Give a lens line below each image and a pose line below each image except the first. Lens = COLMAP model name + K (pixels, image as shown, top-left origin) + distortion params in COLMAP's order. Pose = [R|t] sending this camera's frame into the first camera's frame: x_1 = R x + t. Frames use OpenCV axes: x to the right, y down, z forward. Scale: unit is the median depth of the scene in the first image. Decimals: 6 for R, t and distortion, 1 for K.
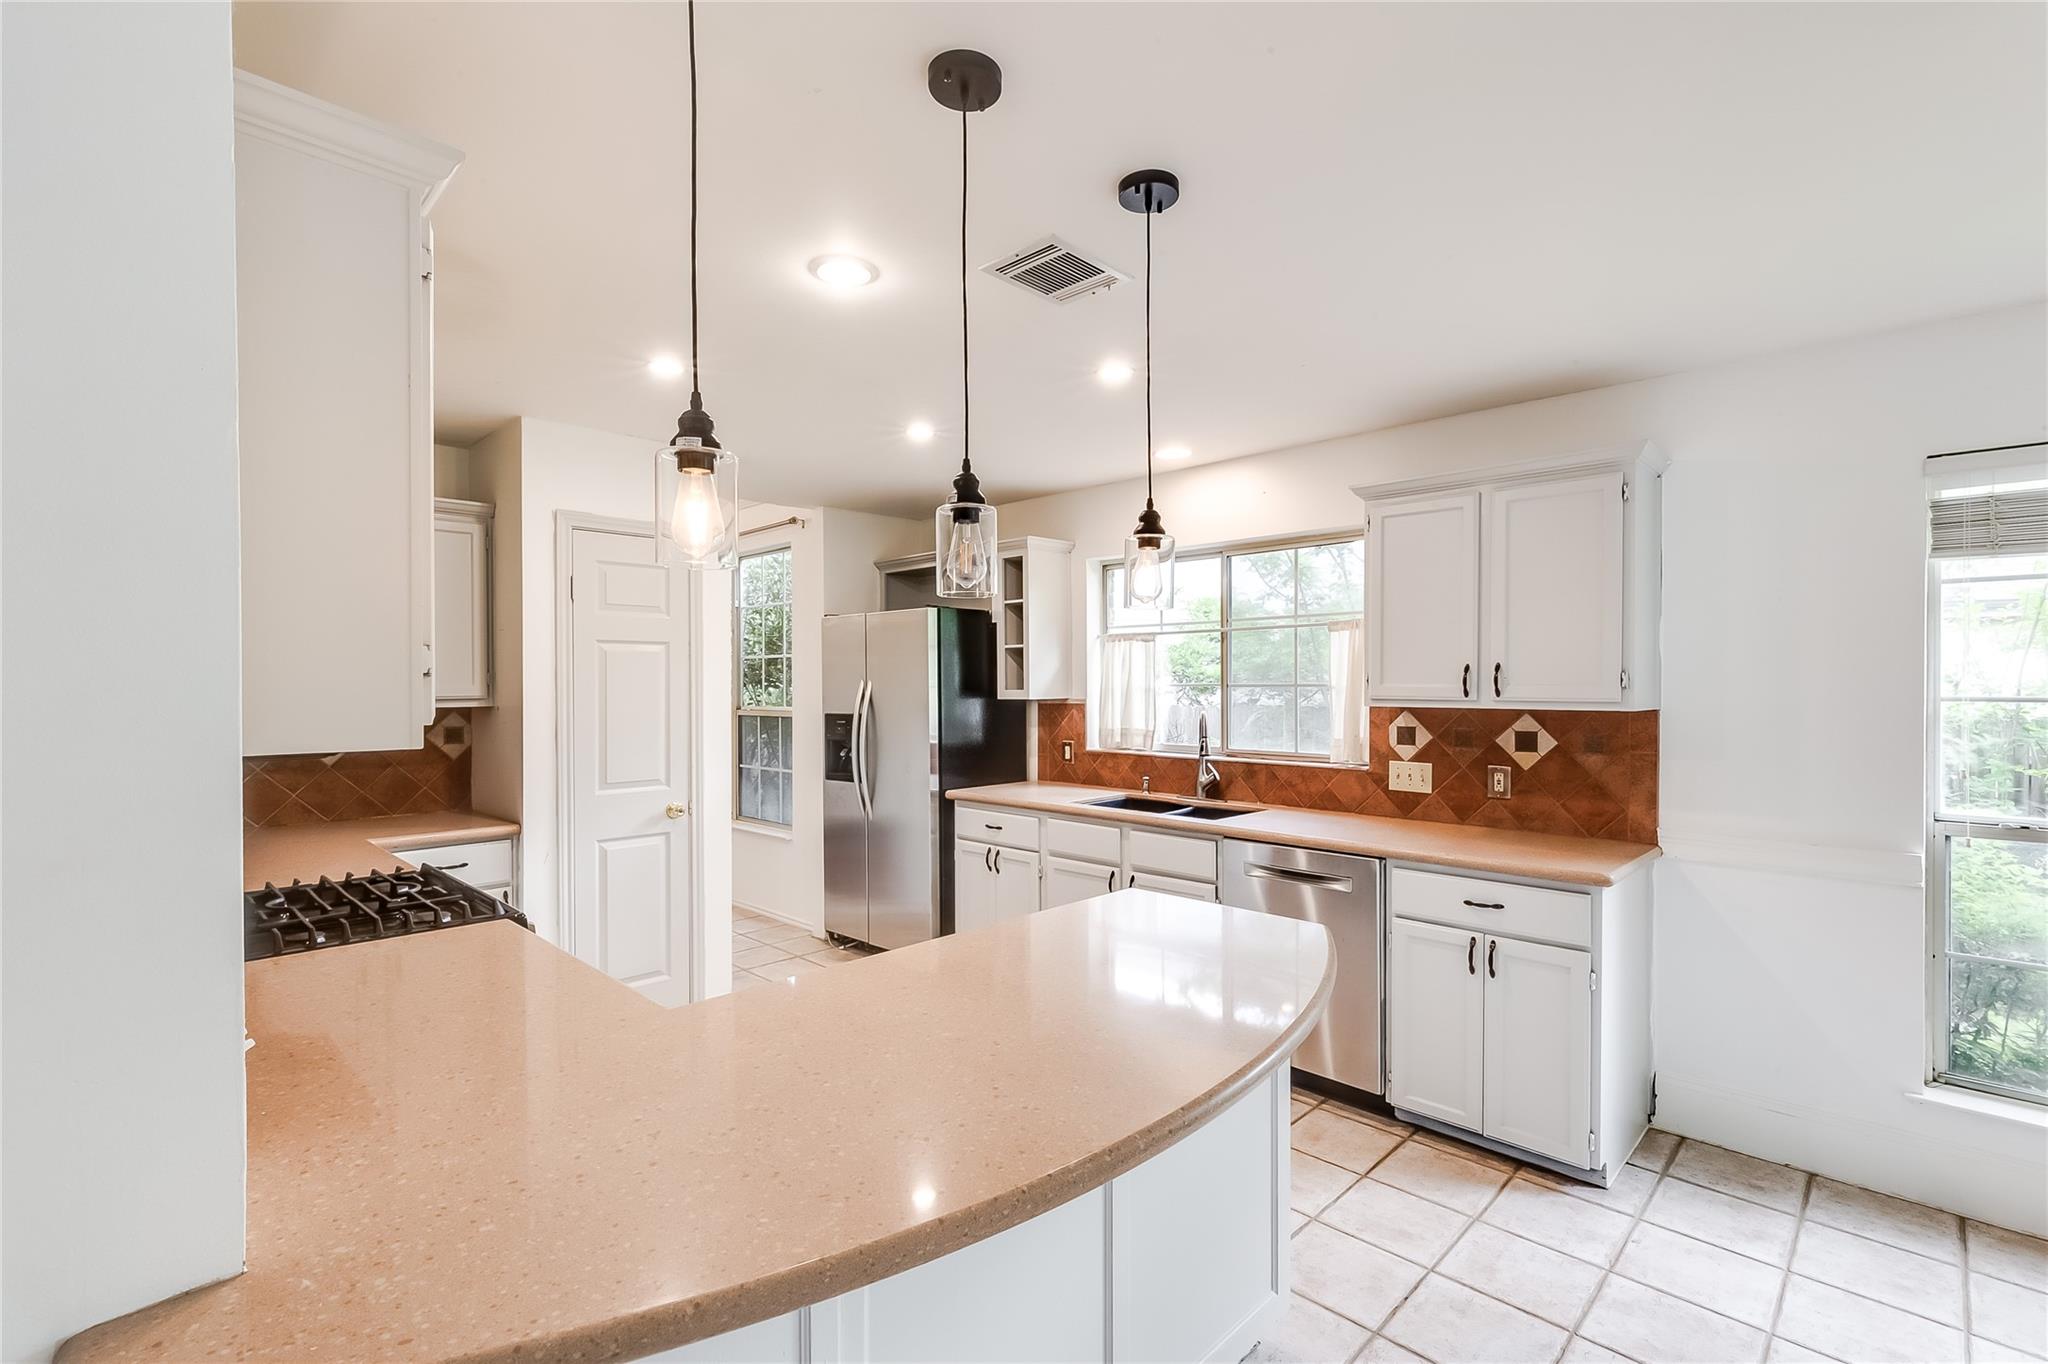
lens RADIAL K [[931.9, 0, 1028.9], [0, 931.9, 682.0], [0, 0, 1]] dist [0.001481, 0.000517]
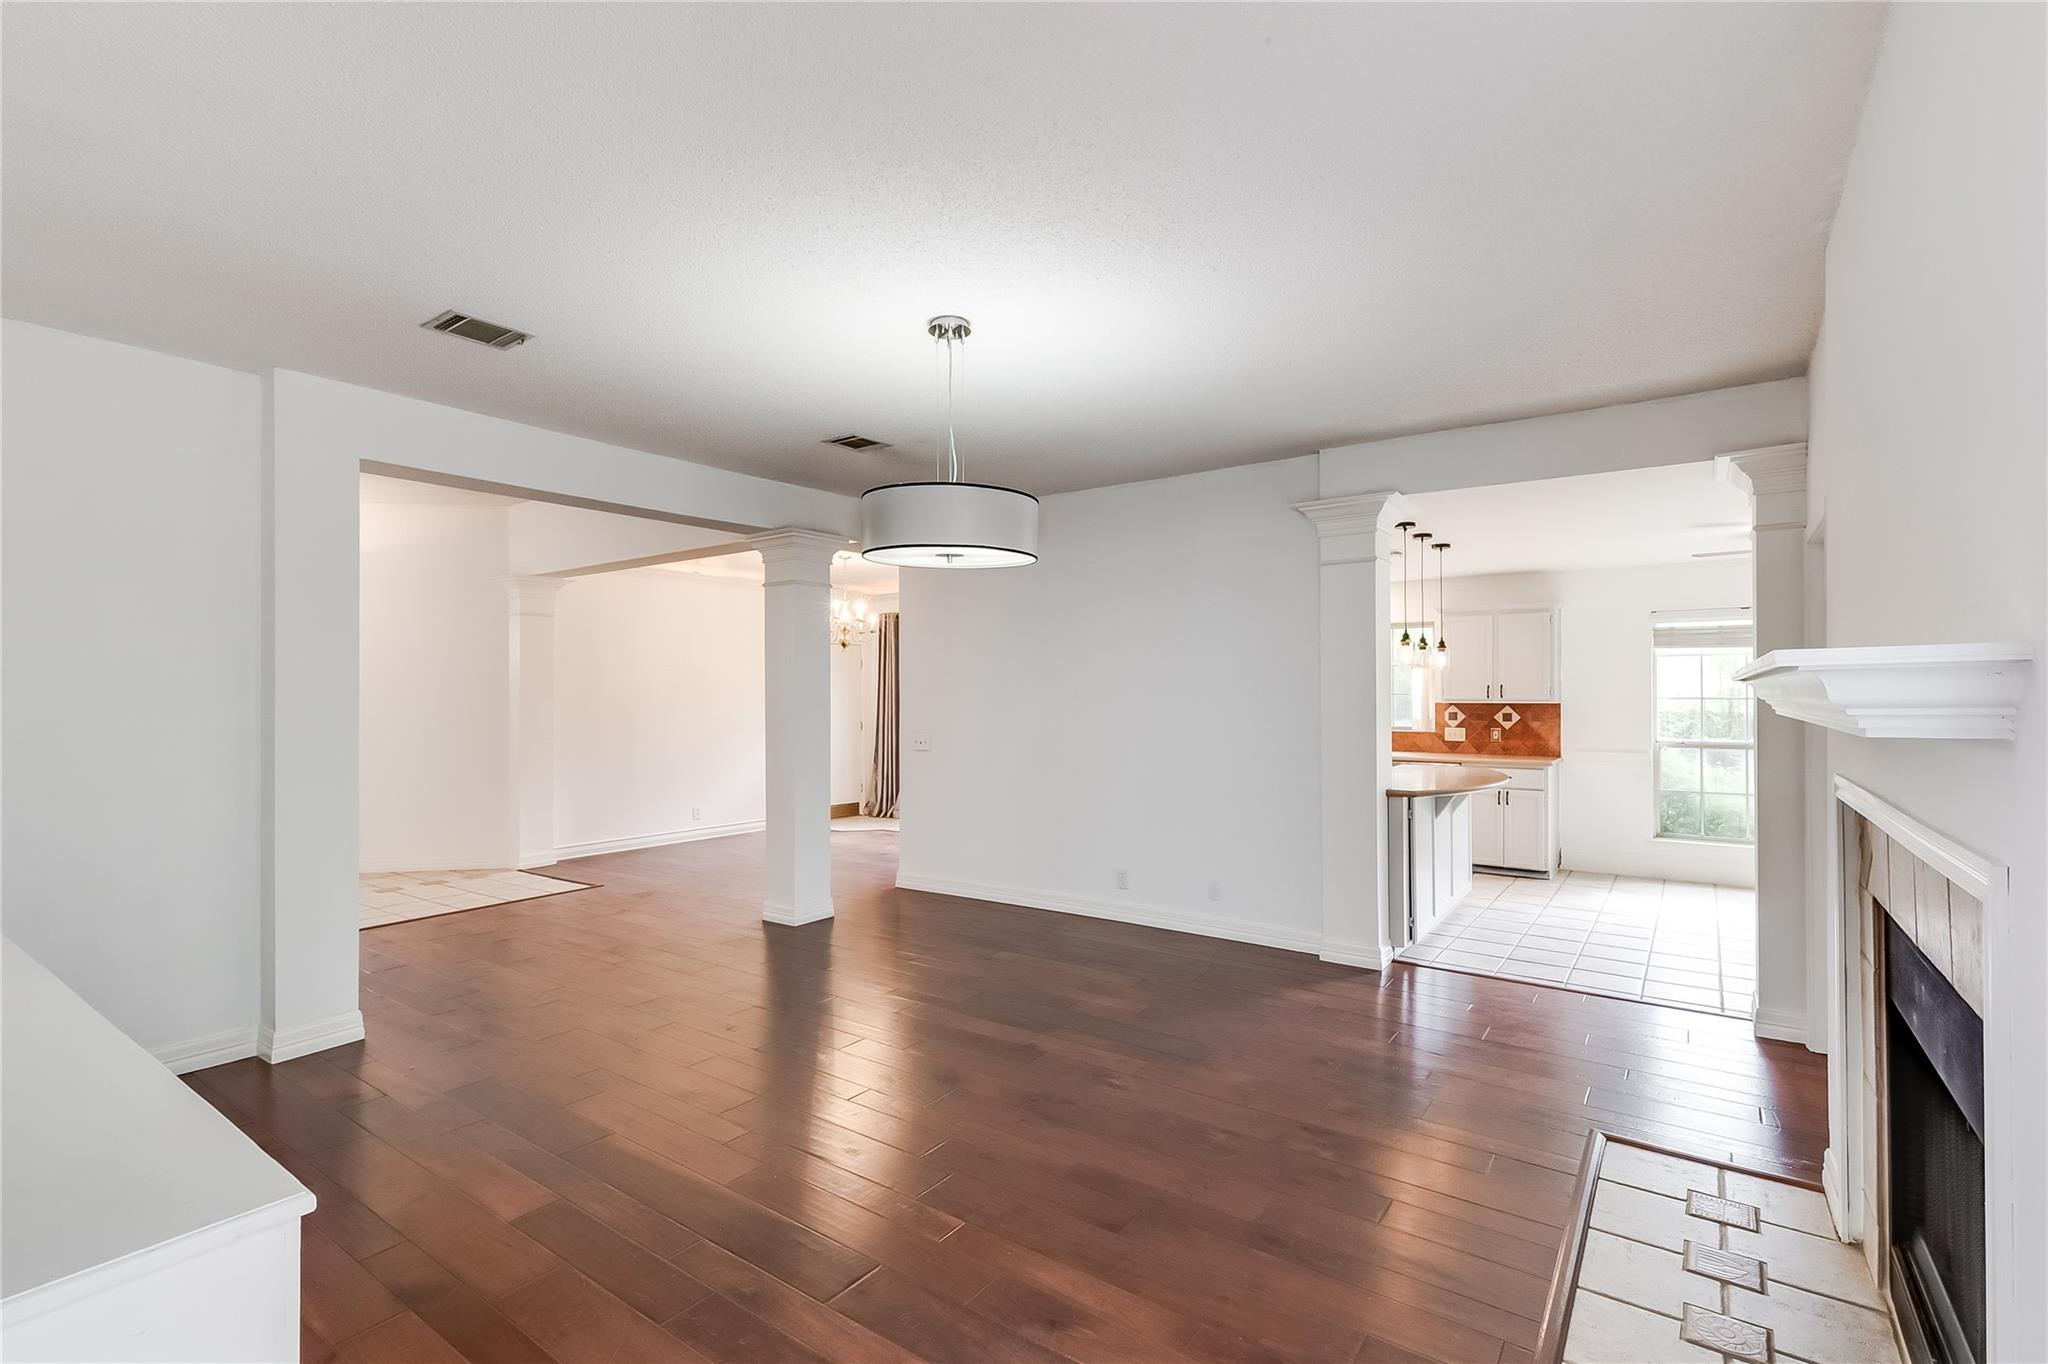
lens RADIAL K [[931.9, 0, 1028.9], [0, 931.9, 682.0], [0, 0, 1]] dist [0.001481, 0.000517]
pose [[0.988774, 0.000092, 0.149417, -1.073662], [0.001891, 0.999912, -0.013124, 0.003074], [-0.149405, 0.013259, 0.988687, -1.222265]]
